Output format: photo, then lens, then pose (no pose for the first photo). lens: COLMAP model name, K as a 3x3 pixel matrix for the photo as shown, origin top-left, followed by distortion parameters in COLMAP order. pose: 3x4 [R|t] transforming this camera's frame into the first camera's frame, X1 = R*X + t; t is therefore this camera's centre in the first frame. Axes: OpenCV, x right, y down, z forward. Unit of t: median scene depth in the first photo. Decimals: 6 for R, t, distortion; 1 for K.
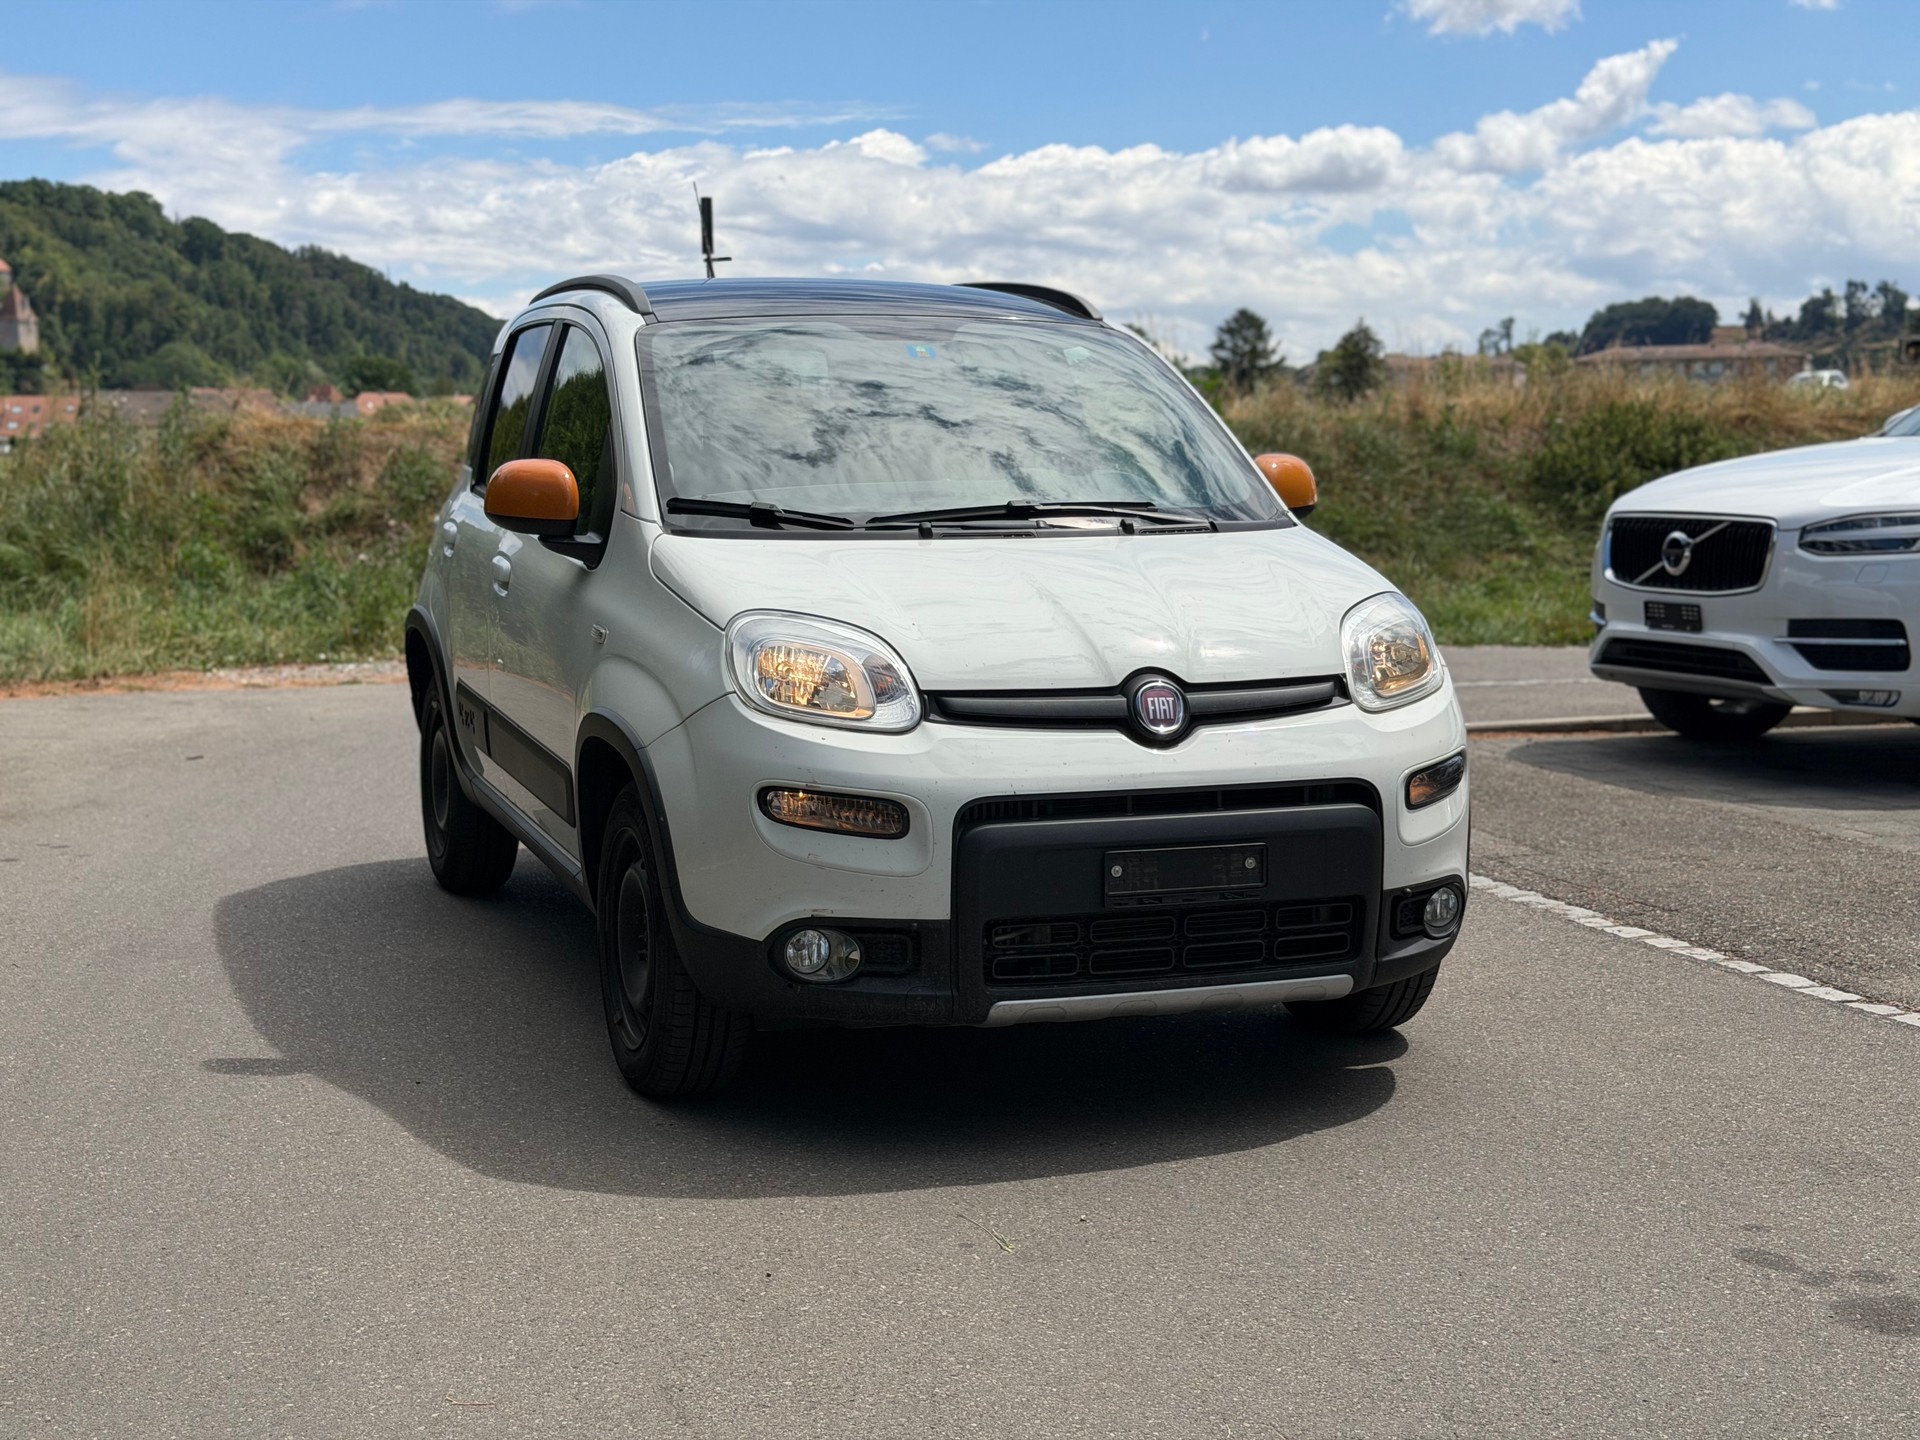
lens RADIAL K [[2734.6, 0, 967.3], [0, 2734.6, 720.2], [0, 0, 1]] dist [0.135764, 0.000000]
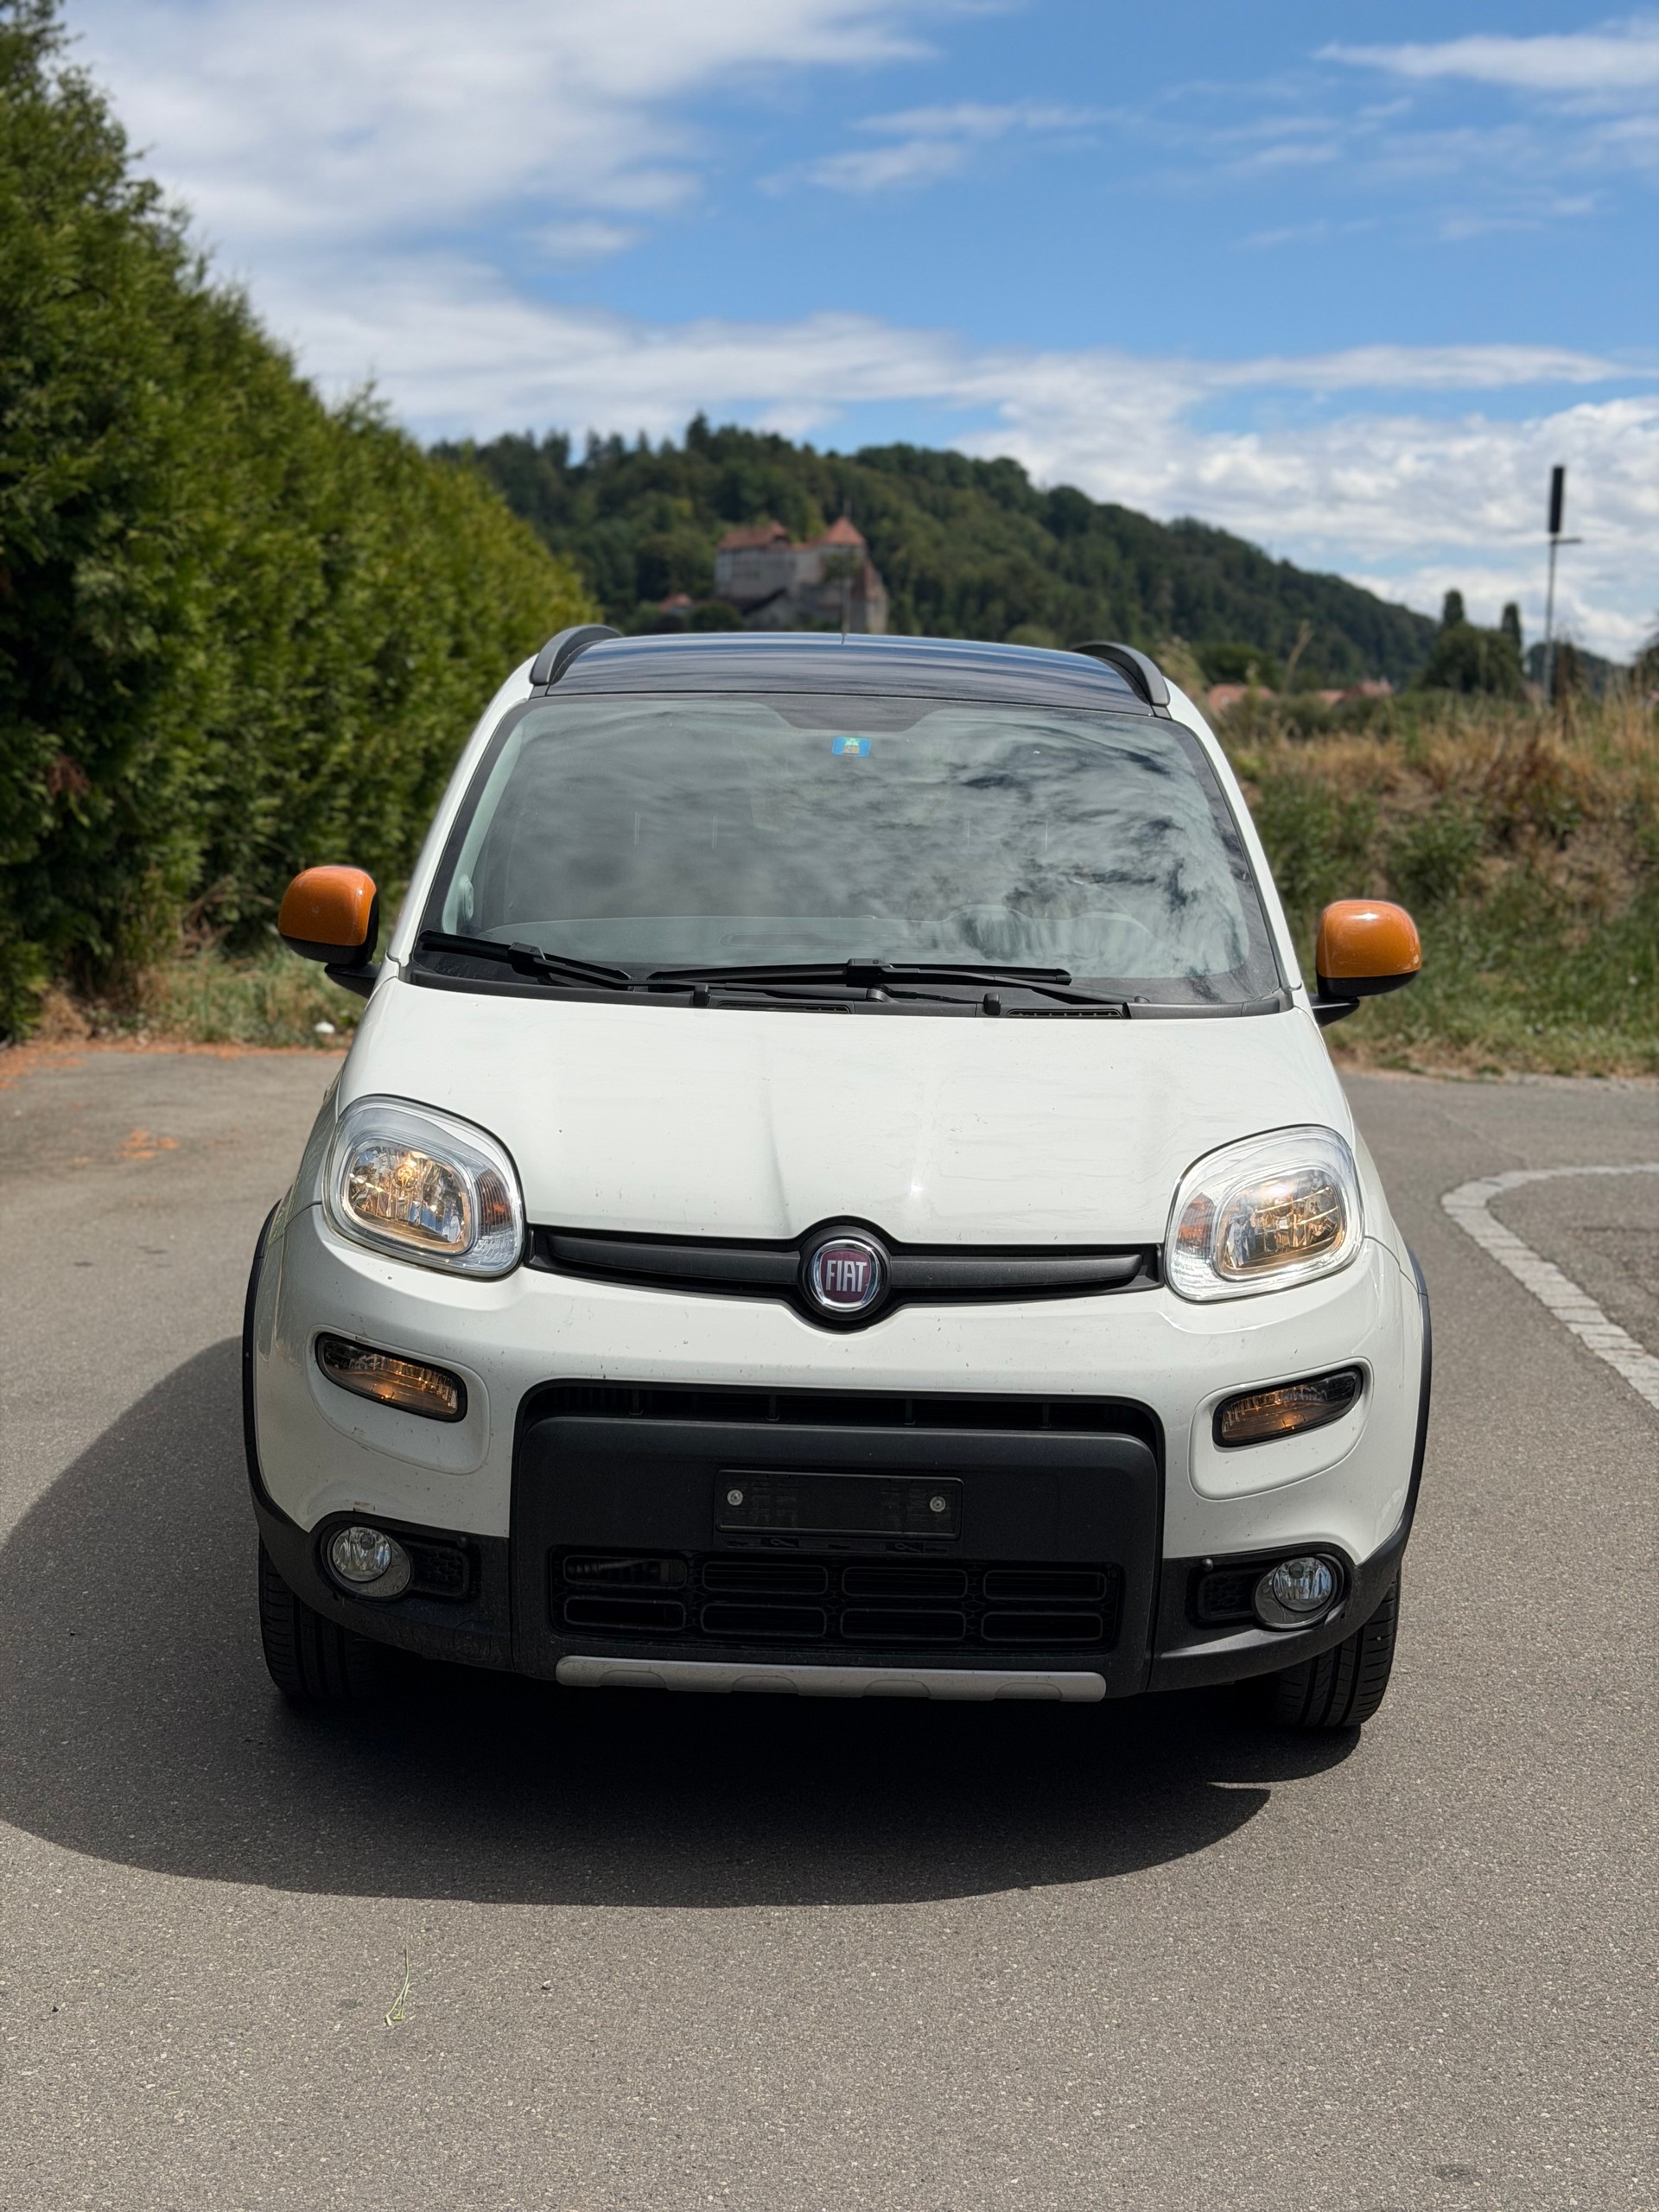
lens RADIAL K [[3150.5, 0, 827.8], [0, 3150.5, 1118.1], [0, 0, 1]] dist [0.135764, 0.000000]
pose [[0.939707, 0.079056, -0.332718, 0.314180], [-0.073348, 0.996864, 0.029700, -0.065005], [0.334023, -0.003505, 0.942558, 0.195271]]
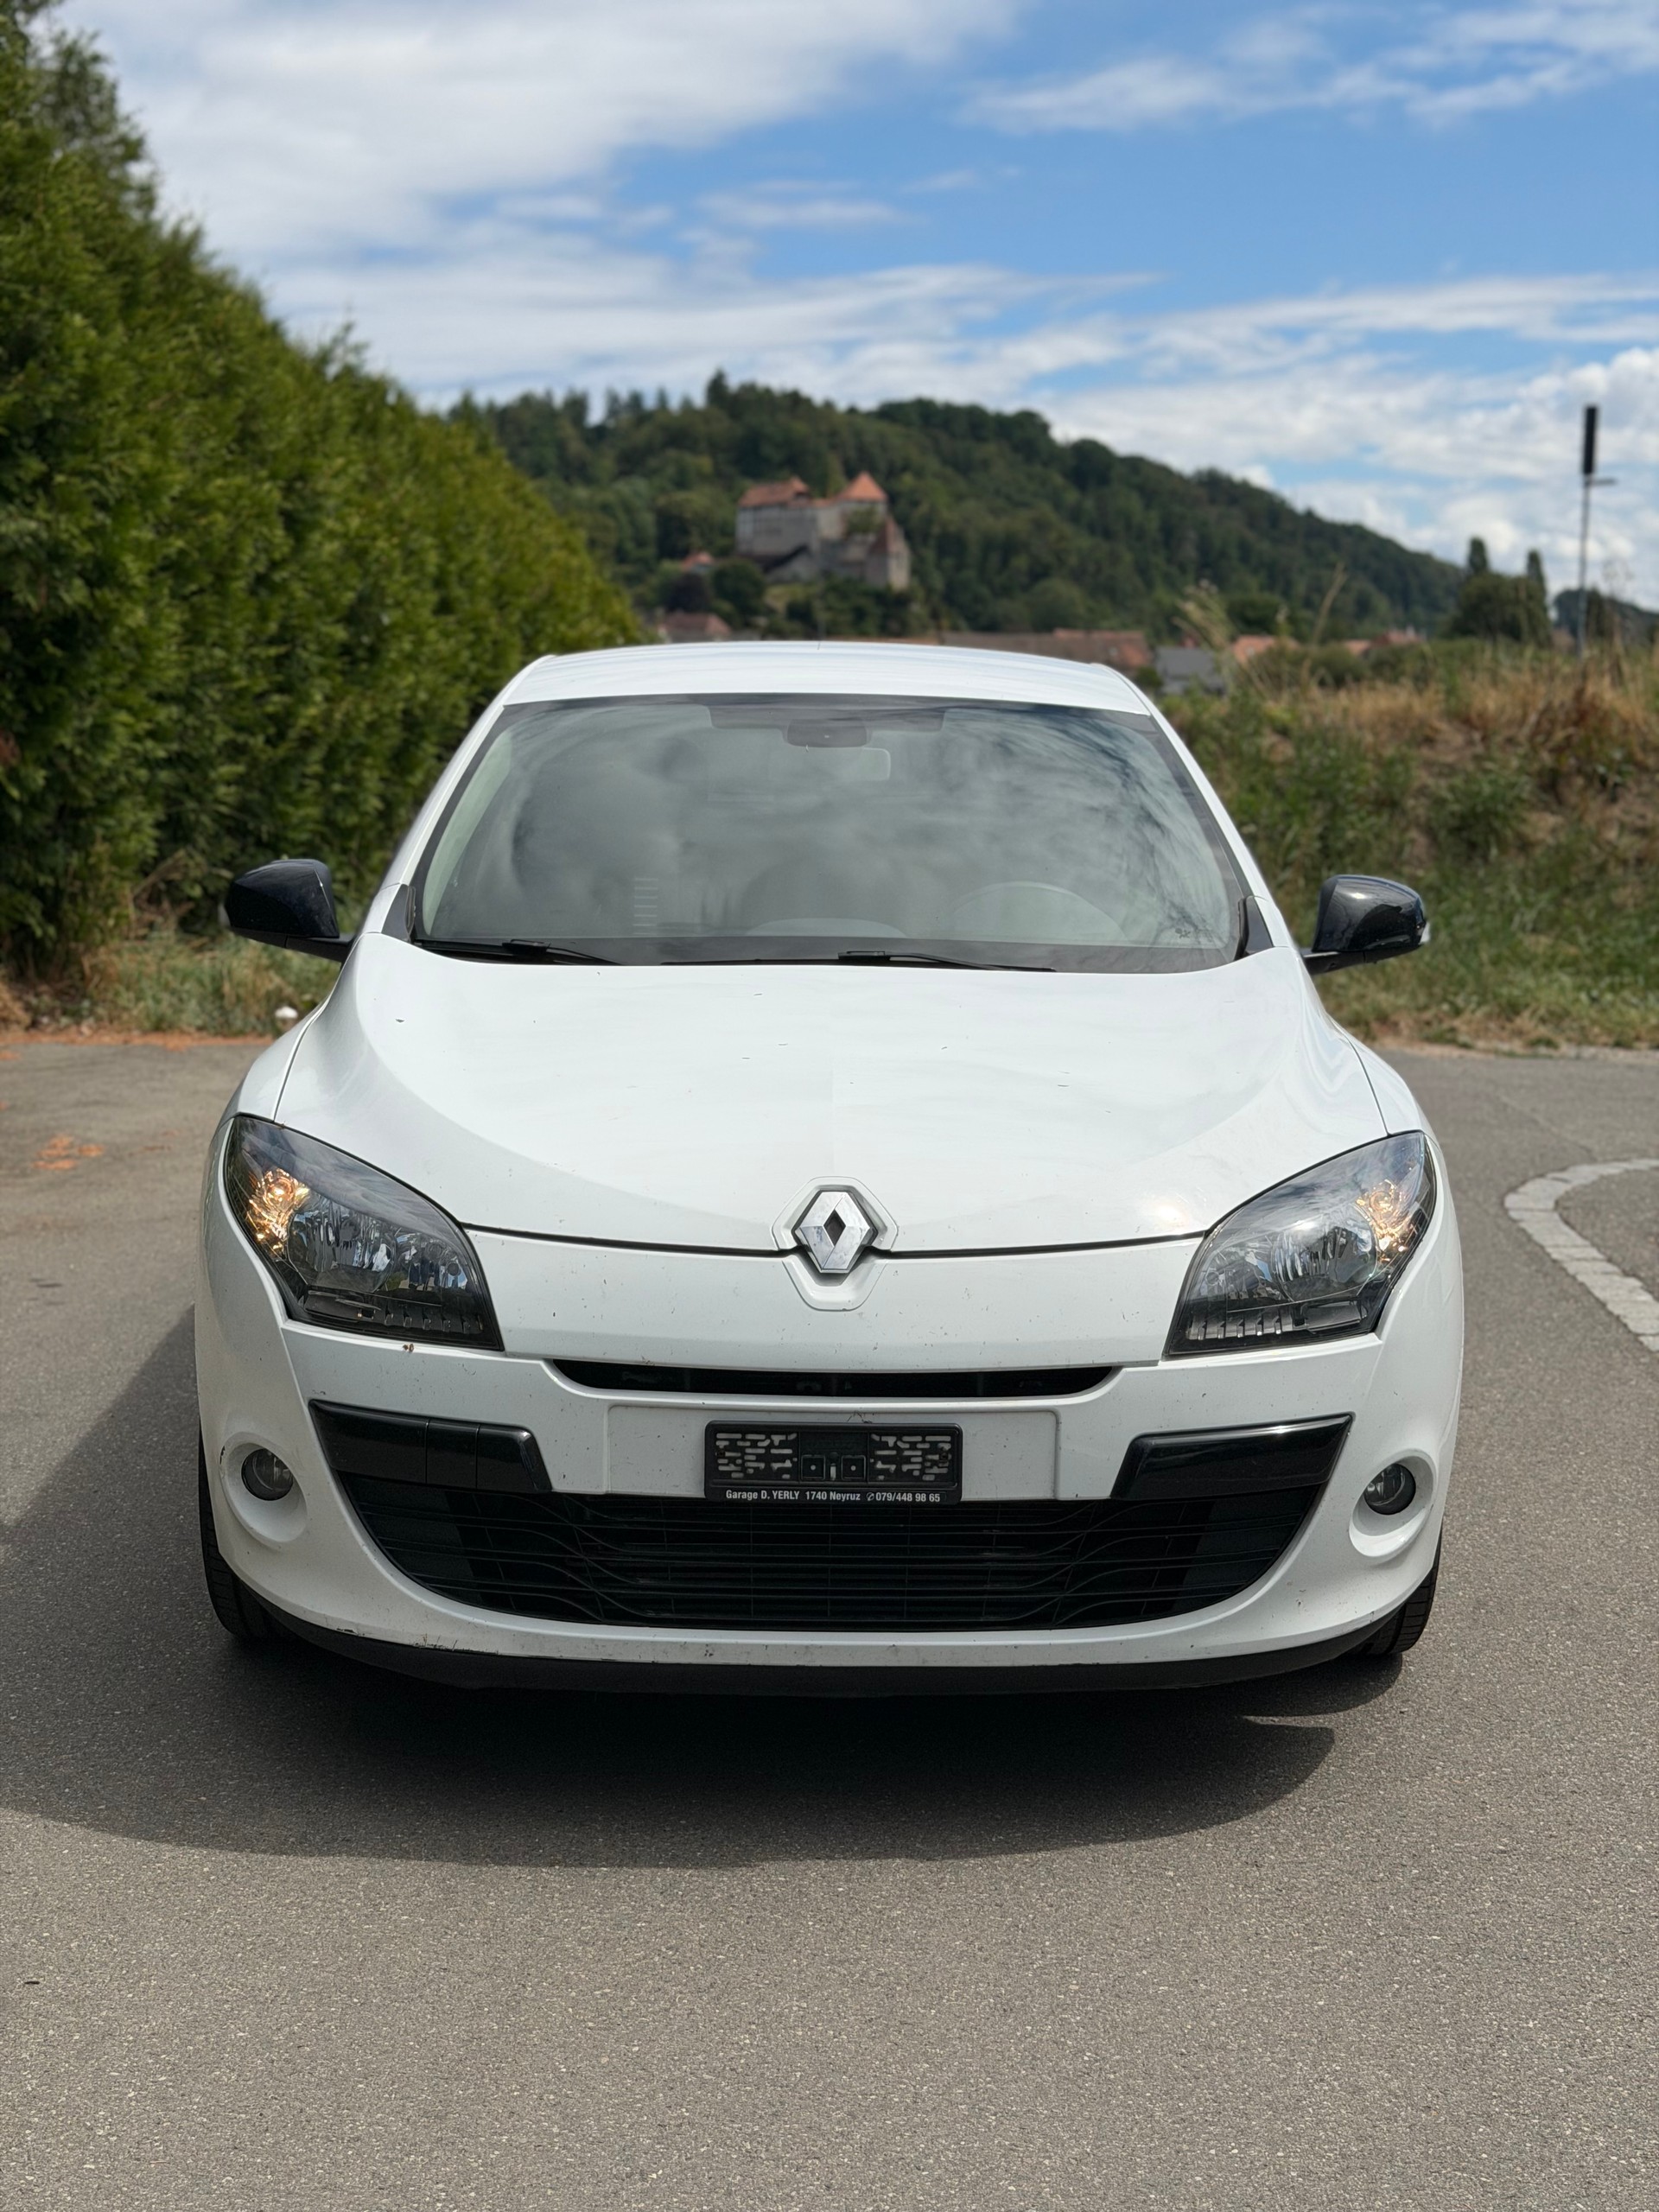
lens RADIAL K [[3150.5, 0, 825.9], [0, 3150.5, 1113.2], [0, 0, 1]] dist [0.135764, 0.000000]
pose [[0.937366, 0.072439, -0.340730, 0.311608], [-0.061771, 0.997203, 0.042068, -0.065970], [0.342825, -0.018386, 0.939219, 0.205671]]
